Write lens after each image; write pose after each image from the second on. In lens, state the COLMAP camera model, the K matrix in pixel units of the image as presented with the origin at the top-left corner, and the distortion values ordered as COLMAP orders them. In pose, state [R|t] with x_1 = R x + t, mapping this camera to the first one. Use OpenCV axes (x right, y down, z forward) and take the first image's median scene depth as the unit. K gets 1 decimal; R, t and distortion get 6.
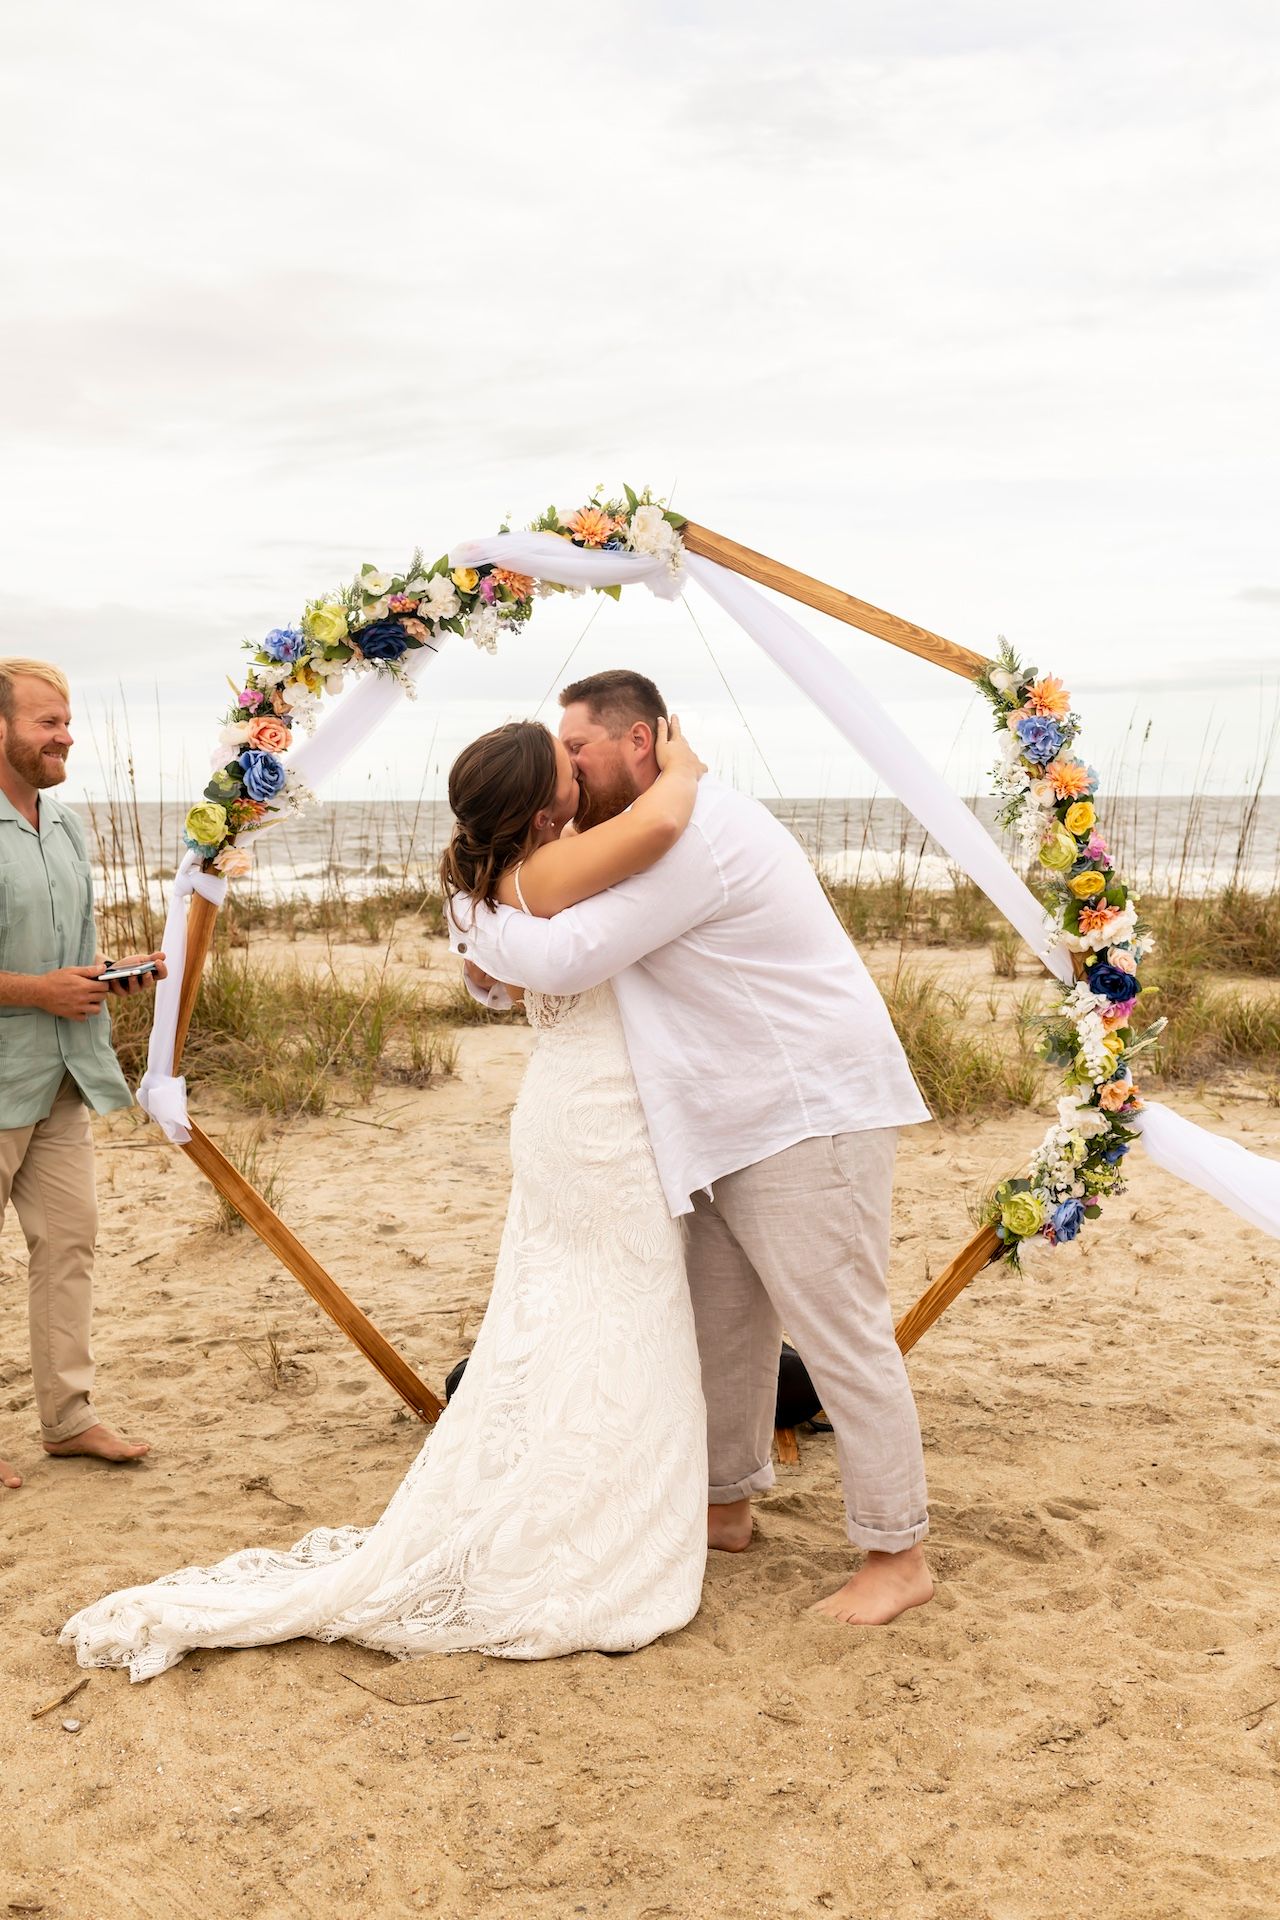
lens RADIAL K [[1895.9, 0, 613.8], [0, 1895.9, 966.3], [0, 0, 1]] dist [0.040274, 0.000000]
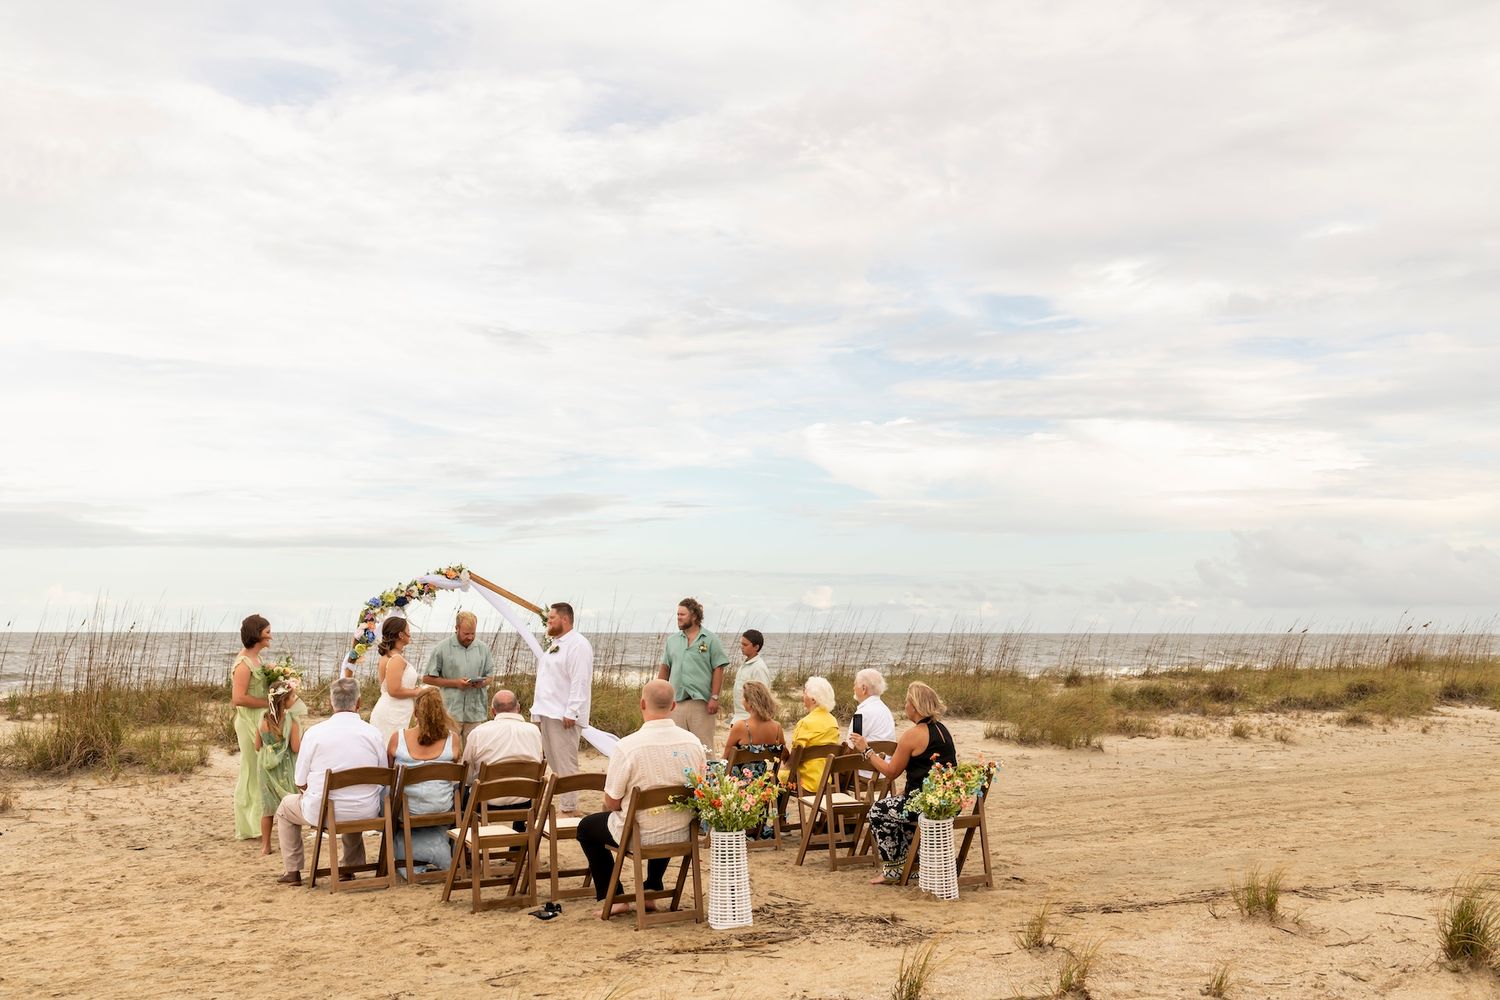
lens RADIAL K [[1524.4, 0, 754.9], [0, 1524.4, 498.6], [0, 0, 1]] dist [0.002675, 0.000000]
pose [[0.825934, 0.056300, 0.560949, -1.259798], [0.043836, 0.985575, -0.163462, 0.154657], [-0.562060, 0.159599, 0.811552, -1.912366]]
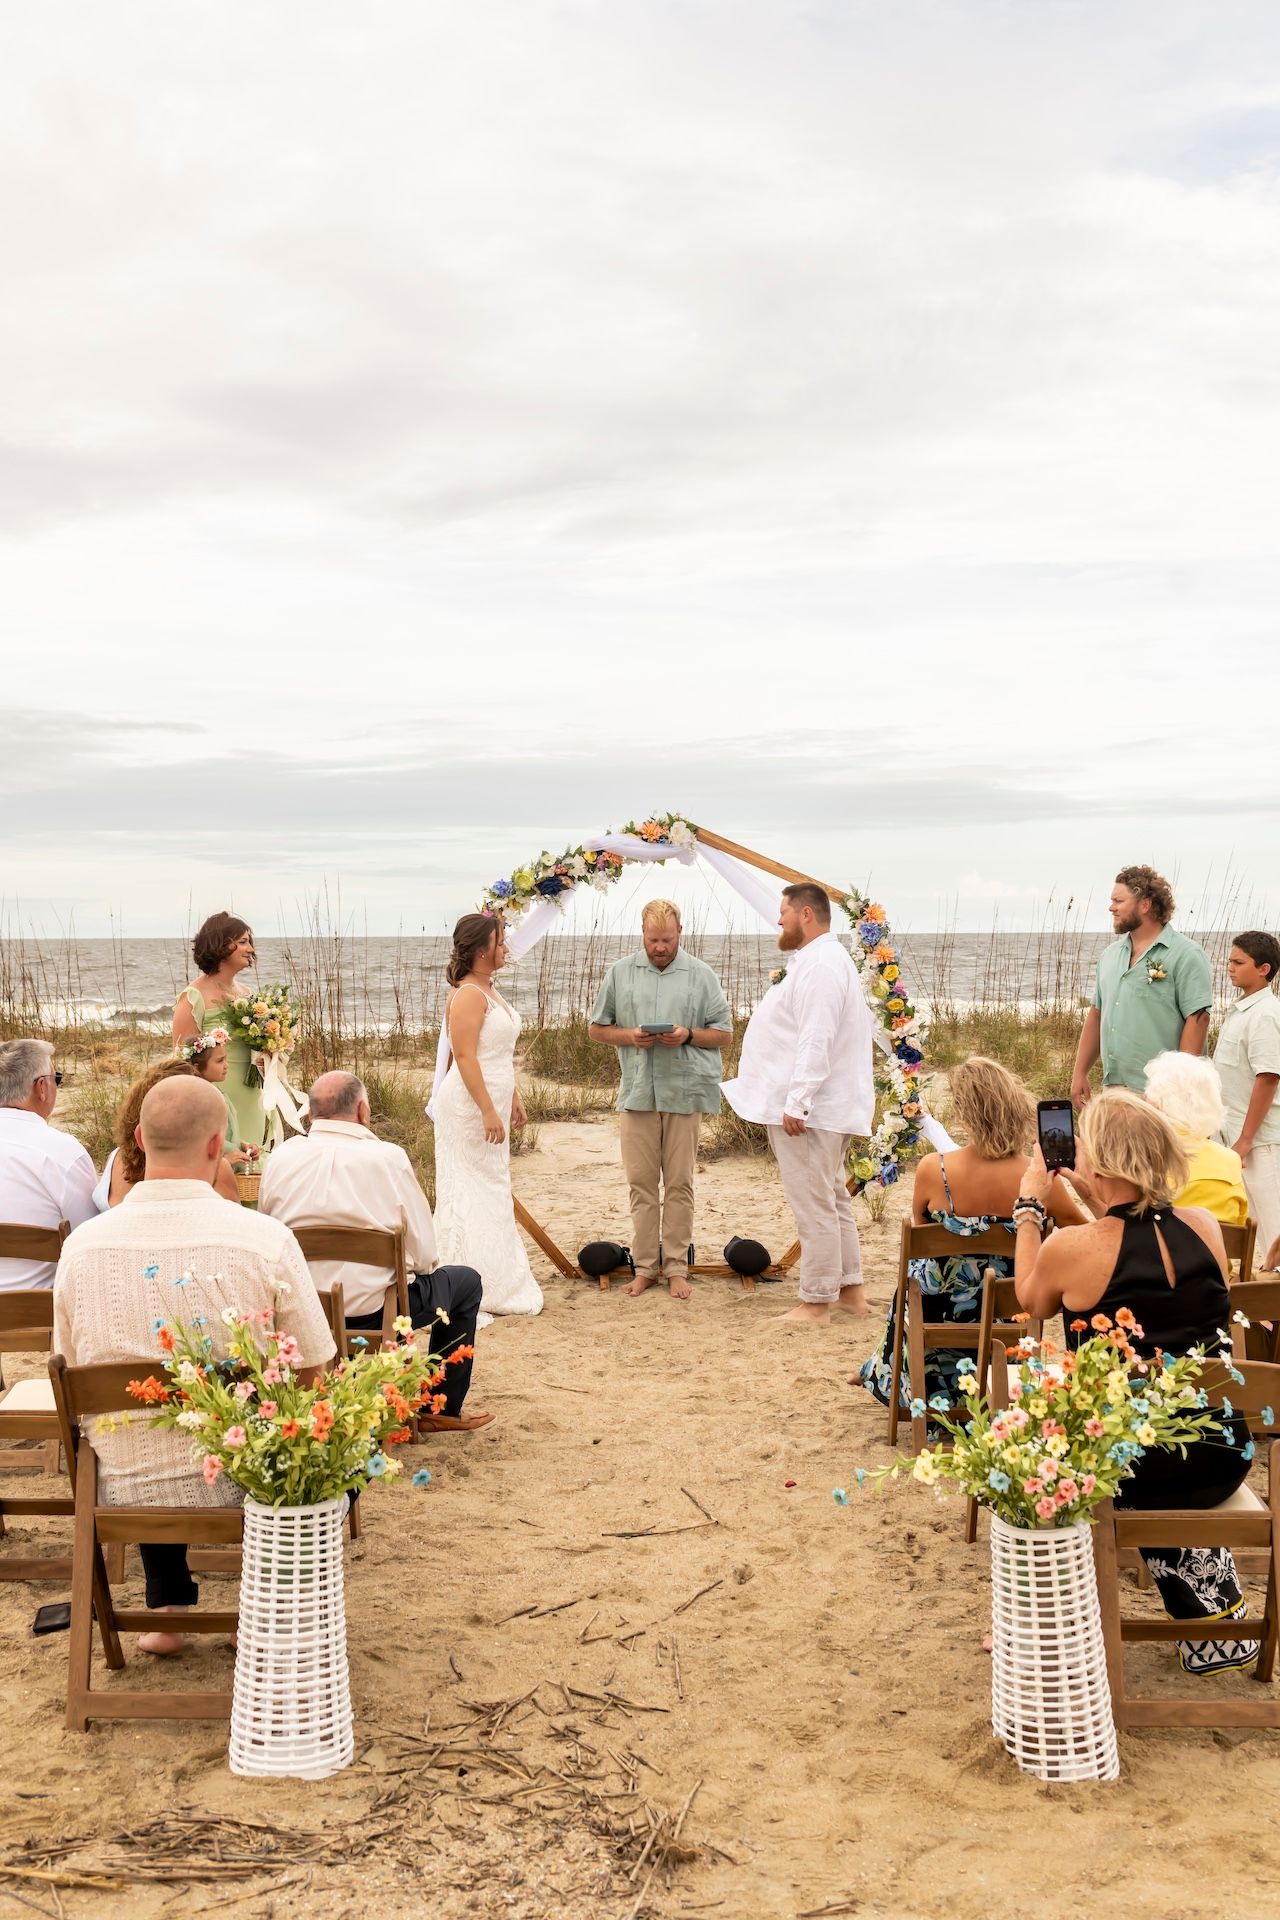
lens RADIAL K [[2117.9, 0, 600.6], [0, 2117.9, 880.0], [0, 0, 1]] dist [0.086480, 0.000000]
pose [[0.999955, -0.000515, -0.009517, -0.044979], [-0.000574, 0.993469, -0.114098, 0.083585], [0.009514, 0.114098, 0.993424, -1.281793]]
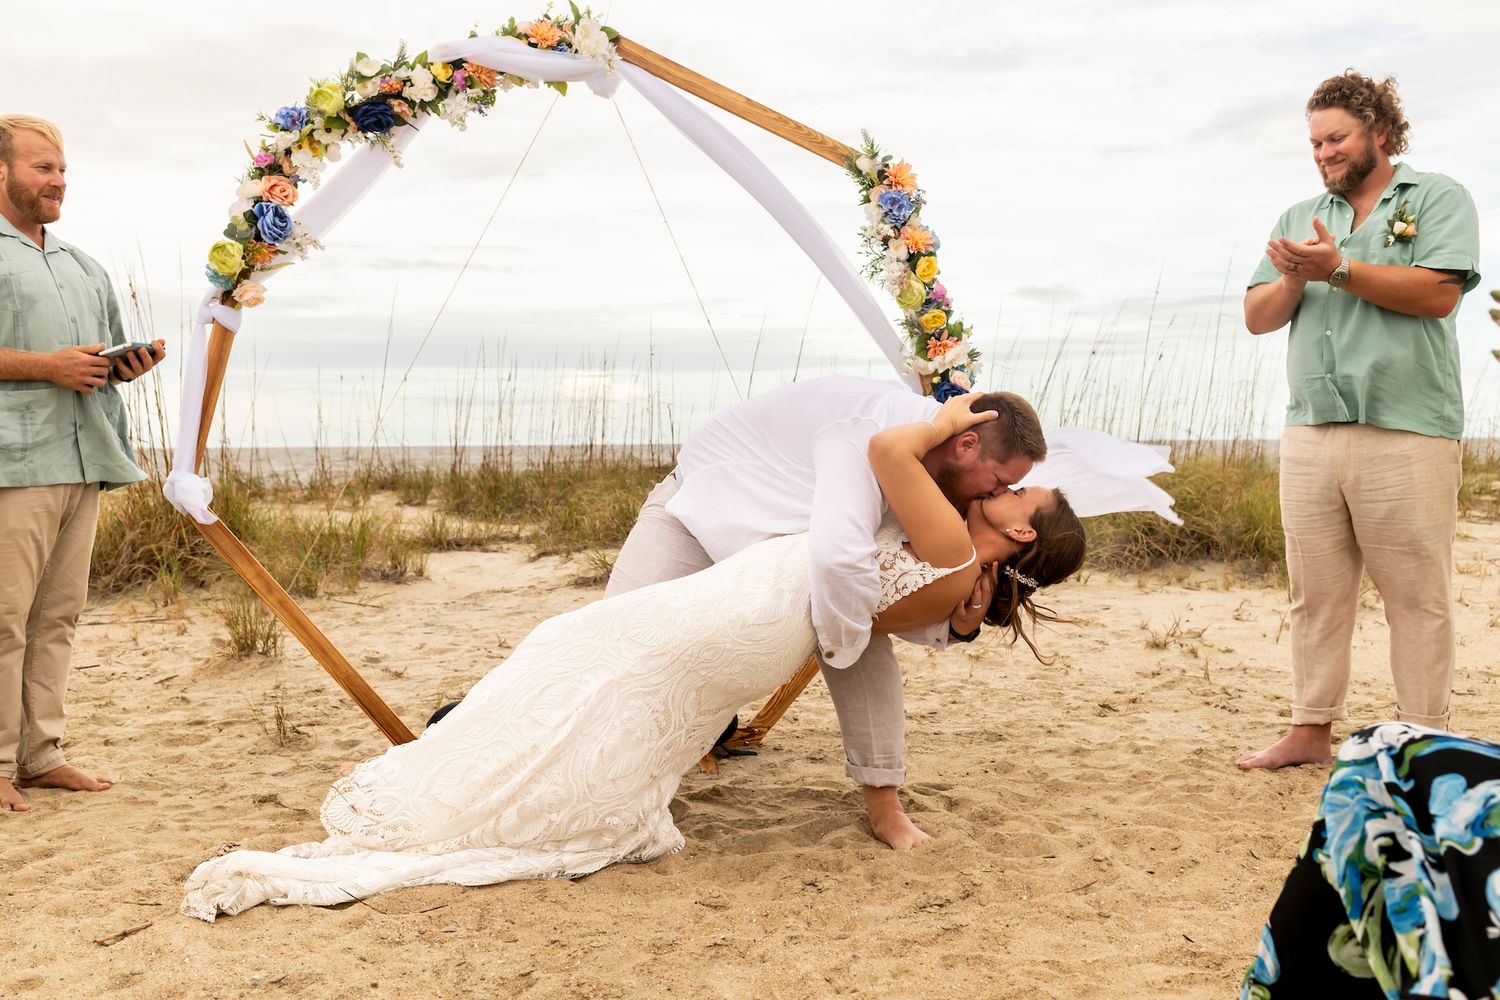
lens RADIAL K [[1481.2, 0, 735.7], [0, 1481.2, 500.5], [0, 0, 1]] dist [0.040274, 0.000000]
pose [[0.991823, -0.005684, 0.127495, -0.013178], [0.012323, 0.998605, -0.051347, 0.129687], [-0.127025, 0.052498, 0.990509, 0.024955]]
